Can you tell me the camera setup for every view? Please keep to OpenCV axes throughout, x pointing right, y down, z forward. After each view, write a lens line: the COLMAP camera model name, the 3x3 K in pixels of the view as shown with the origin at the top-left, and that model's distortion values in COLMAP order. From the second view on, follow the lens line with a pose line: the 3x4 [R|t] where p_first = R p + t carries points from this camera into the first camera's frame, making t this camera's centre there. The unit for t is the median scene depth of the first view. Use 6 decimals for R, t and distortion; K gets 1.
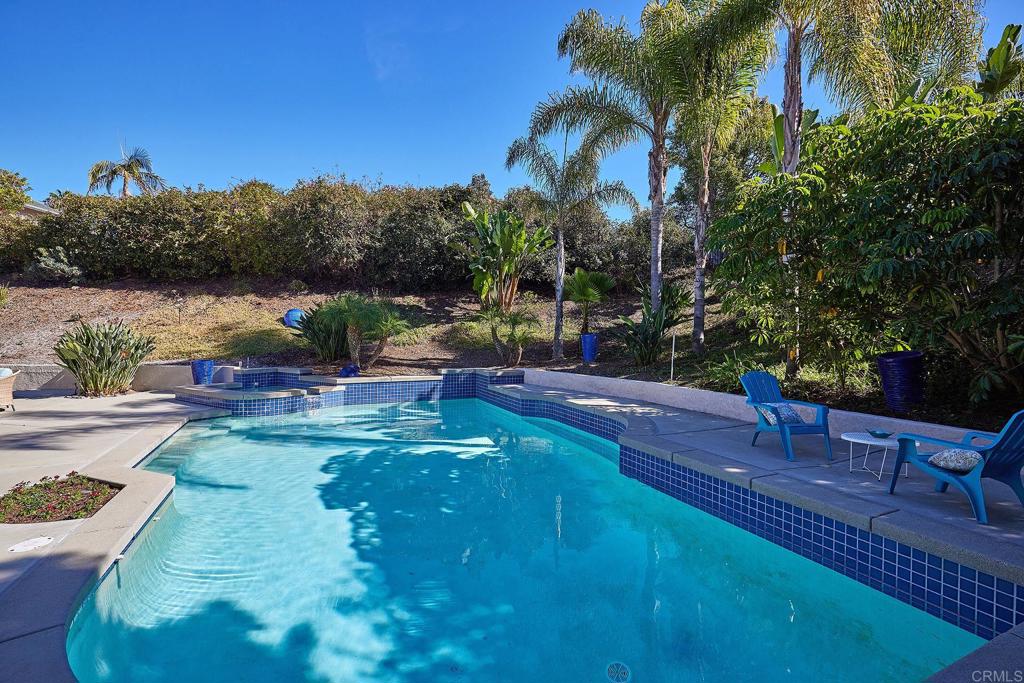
lens RADIAL K [[459.0, 0, 517.6], [0, 459.0, 339.1], [0, 0, 1]] dist [-0.001483, 0.000065]
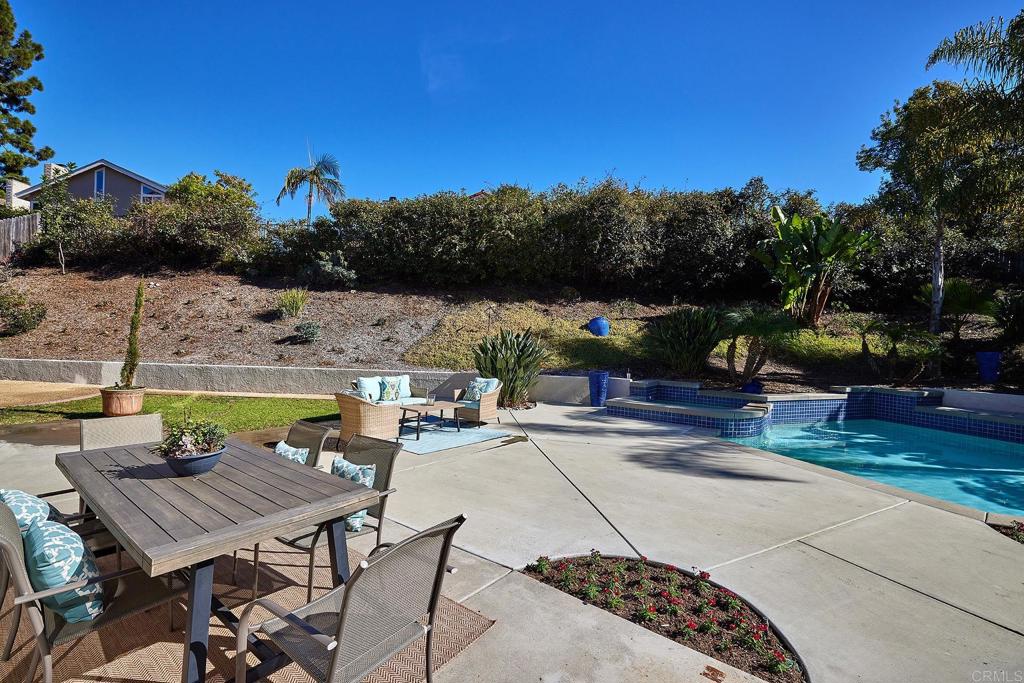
lens RADIAL K [[454.4, 0, 512.0], [0, 454.4, 341.5], [0, 0, 1]] dist [-0.002729, -0.000375]
pose [[0.997049, 0.020714, -0.073923, -0.548962], [-0.021206, 0.999758, -0.005885, -0.004085], [0.073784, 0.007436, 0.997247, 0.034804]]
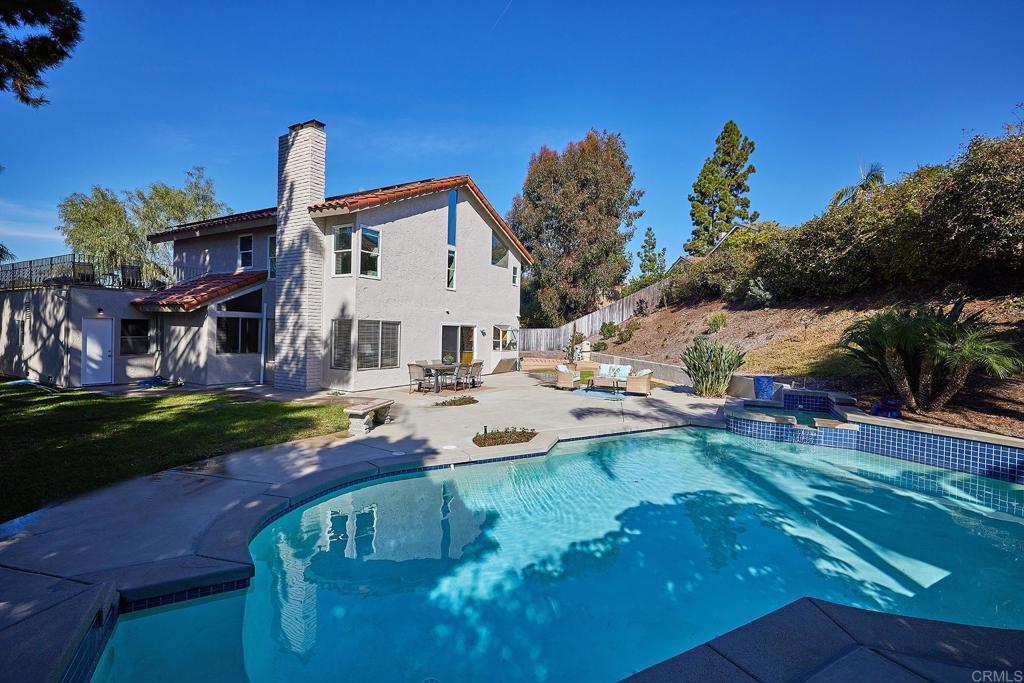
lens RADIAL K [[471.5, 0, 505.7], [0, 471.5, 339.8], [0, 0, 1]] dist [-0.050496, 0.025888]
pose [[0.061372, 0.012579, -0.998036, 0.236200], [-0.034212, 0.999360, 0.010492, -0.019239], [0.997528, 0.033501, 0.061763, 0.232860]]
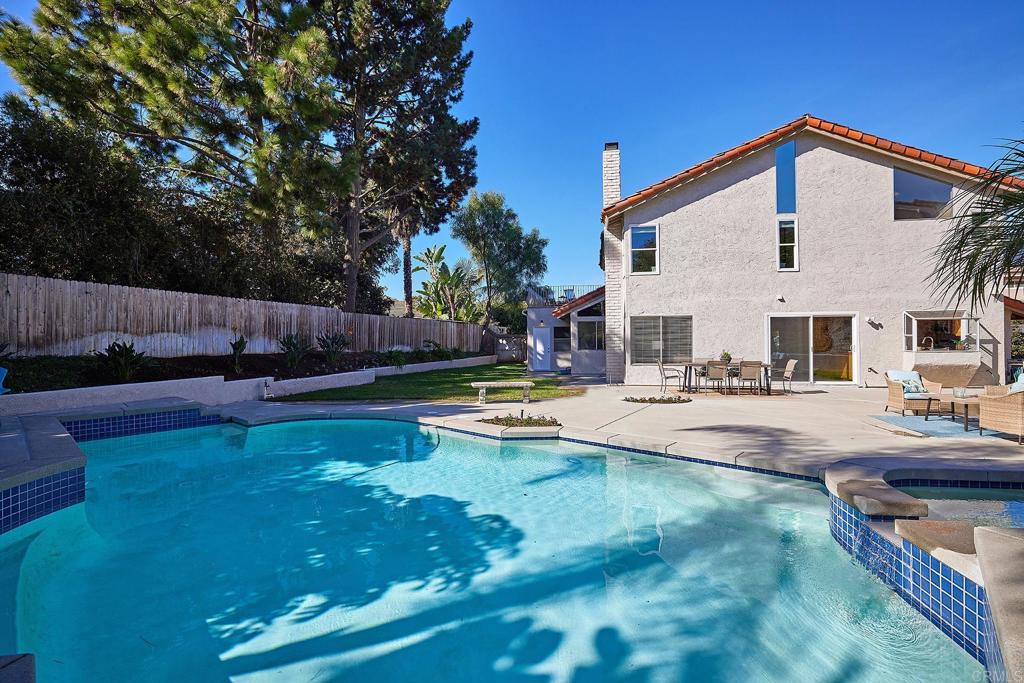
lens RADIAL K [[471.5, 0, 505.7], [0, 471.5, 339.8], [0, 0, 1]] dist [-0.050496, 0.025888]
pose [[-0.923232, 0.001079, -0.384241, -0.060985], [-0.003946, 0.999917, 0.012287, -0.003664], [0.384222, 0.012860, -0.923151, 0.729854]]
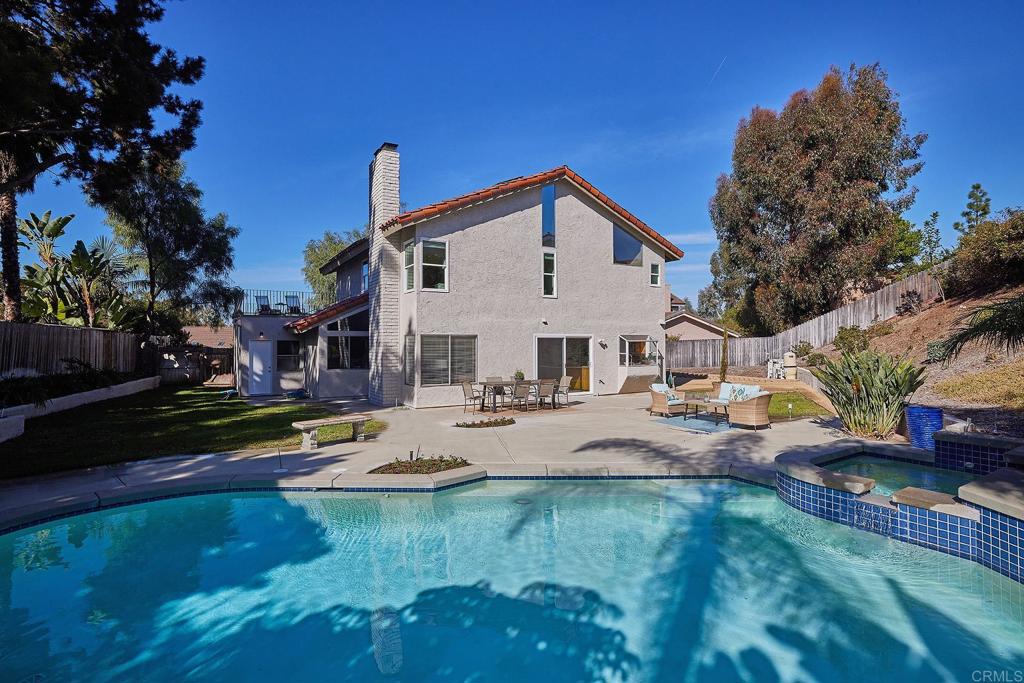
lens RADIAL K [[511.3, 0, 508.9], [0, 511.3, 337.6], [0, 0, 1]] dist [-0.043911, 0.028883]
pose [[-0.441407, -0.015860, -0.897167, 0.117517], [-0.010342, 0.999867, -0.012588, -0.022319], [0.897247, 0.003722, -0.441512, 0.546669]]
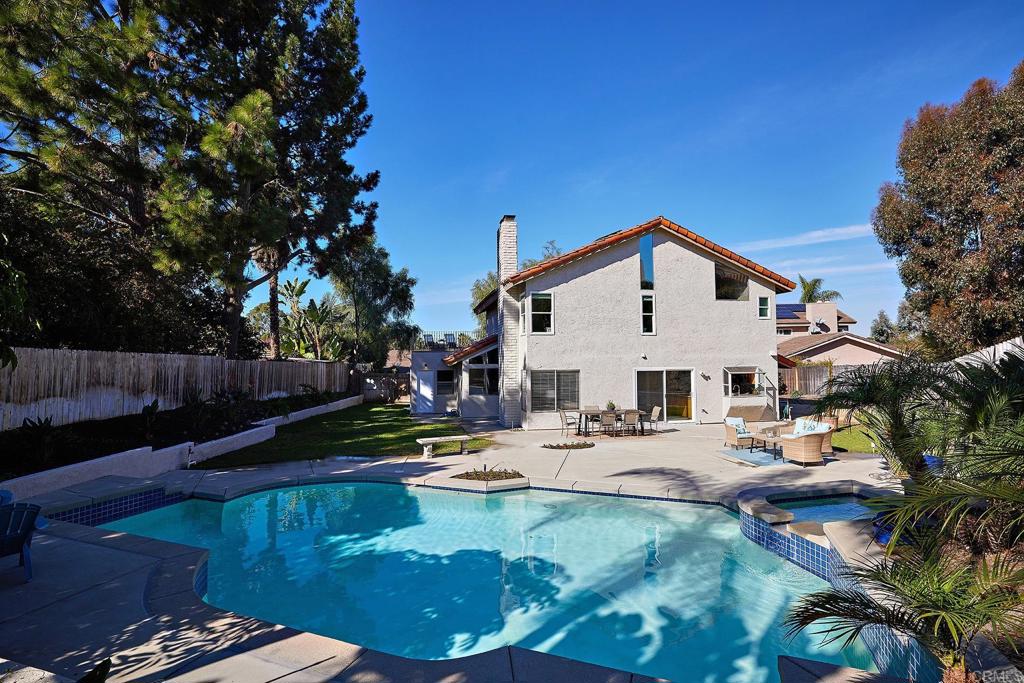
lens RADIAL K [[496.6, 0, 505.5], [0, 496.6, 342.2], [0, 0, 1]] dist [-0.027298, 0.001479]
pose [[-0.728967, -0.026222, -0.684046, 0.159545], [-0.005710, 0.999464, -0.032227, -0.061766], [0.684525, -0.019586, -0.728726, 0.756100]]
